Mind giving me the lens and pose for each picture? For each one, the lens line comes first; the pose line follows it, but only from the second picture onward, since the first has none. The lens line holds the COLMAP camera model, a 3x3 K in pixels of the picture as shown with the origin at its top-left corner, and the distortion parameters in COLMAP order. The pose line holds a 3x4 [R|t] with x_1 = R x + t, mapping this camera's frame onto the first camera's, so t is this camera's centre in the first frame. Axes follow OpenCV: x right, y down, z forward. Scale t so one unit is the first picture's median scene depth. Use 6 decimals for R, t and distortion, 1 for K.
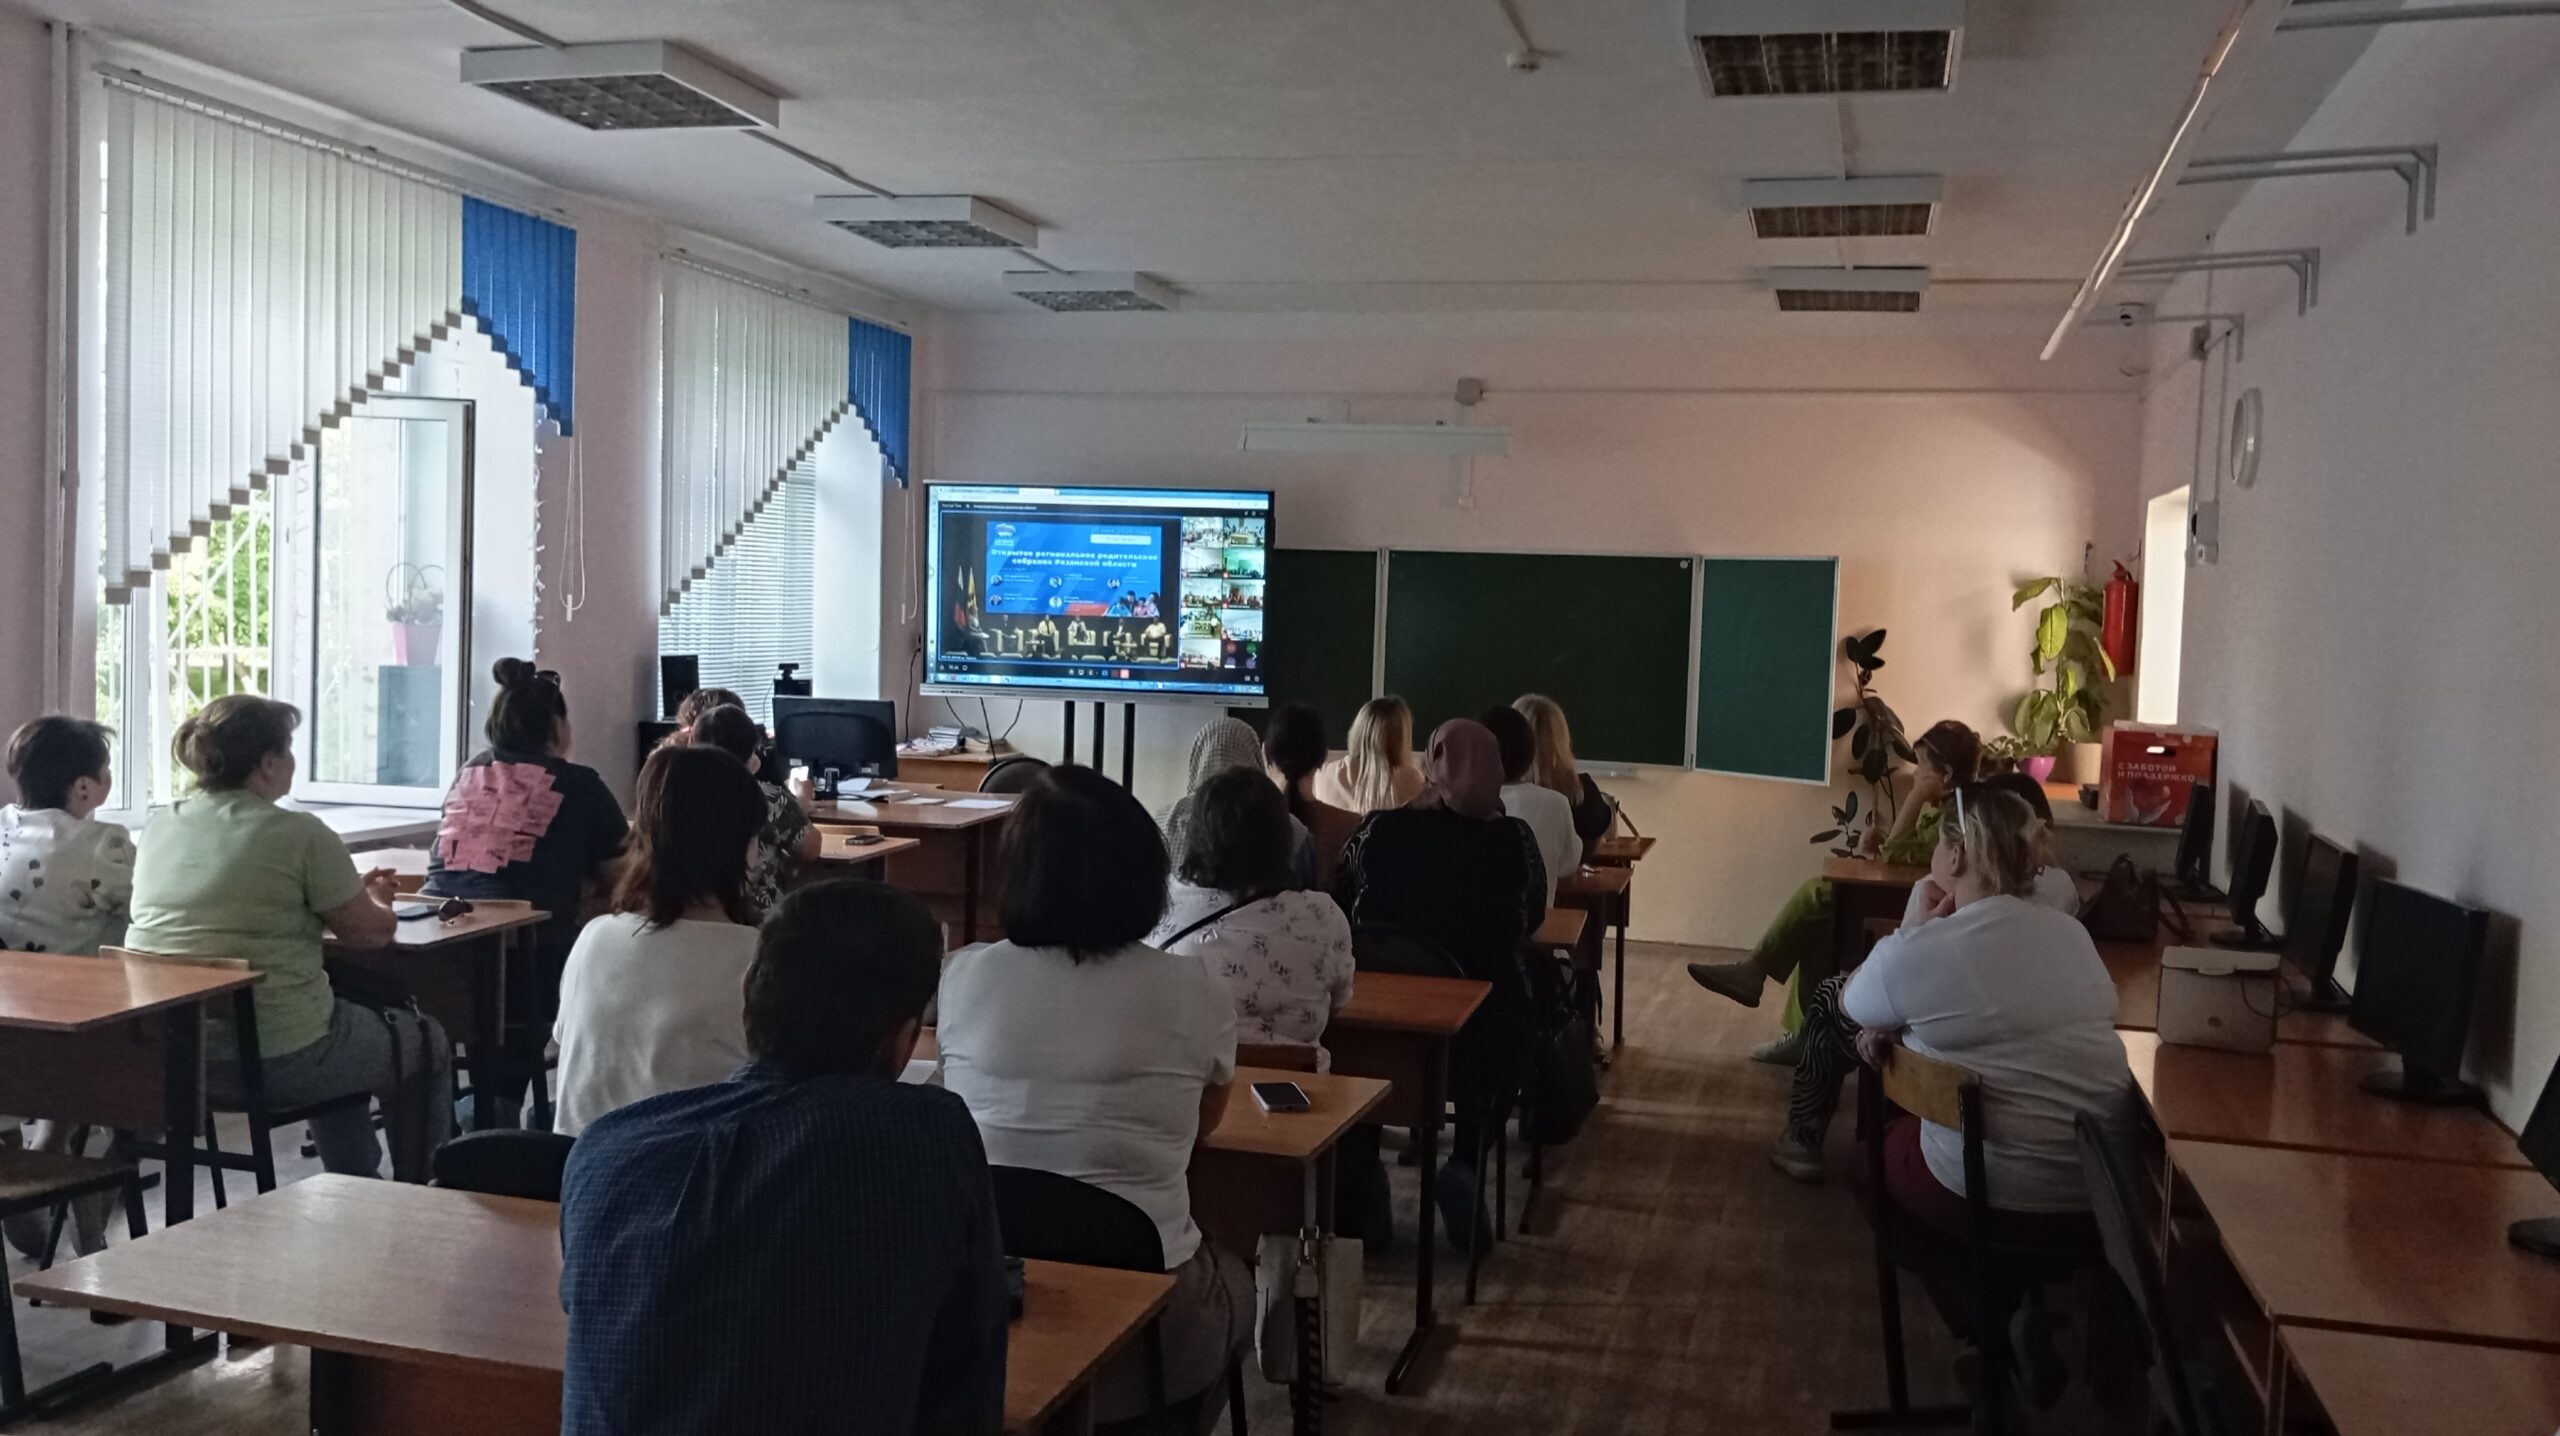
lens RADIAL K [[1998.8, 0, 1280.0], [0, 1998.8, 718.0], [0, 0, 1]] dist [-0.098928, -0.001846]
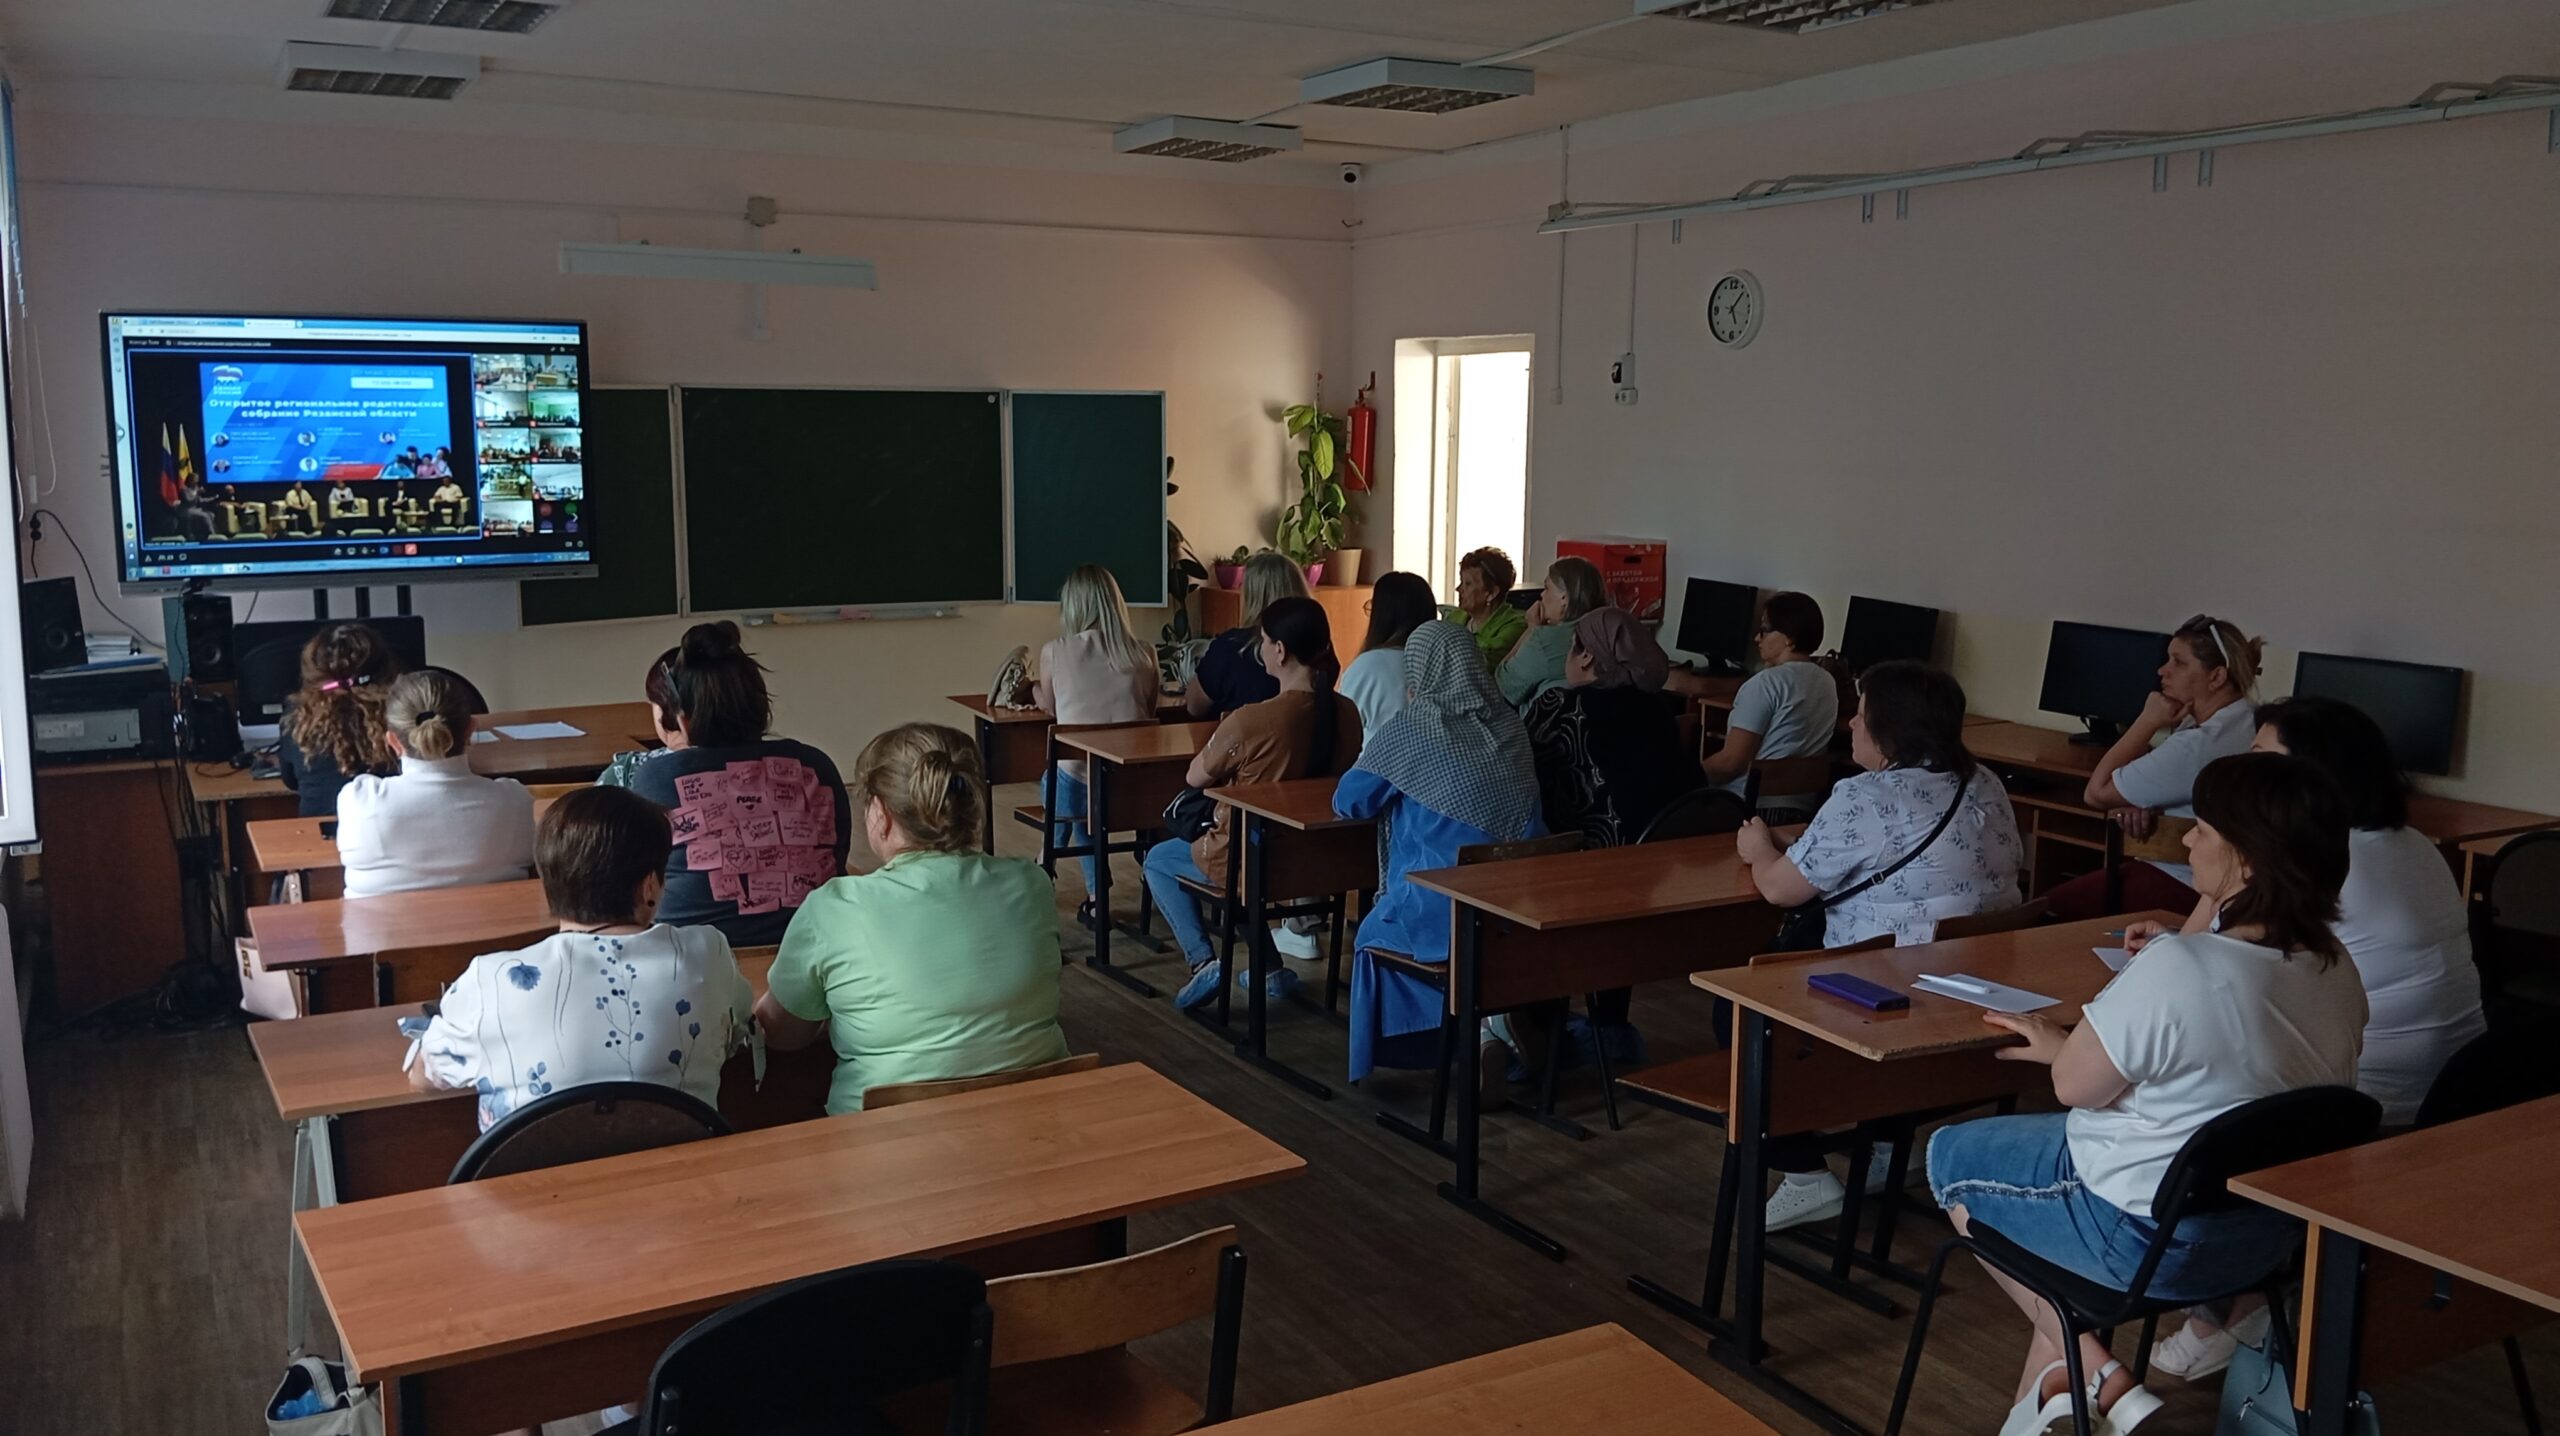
lens RADIAL K [[1998.8, 0, 1280.0], [0, 1998.8, 718.0], [0, 0, 1]] dist [-0.098928, -0.001846]
pose [[0.695026, -0.129740, 0.707182, -0.407805], [0.052140, 0.990090, 0.130398, -0.039905], [-0.717092, -0.053758, 0.694903, 0.190295]]
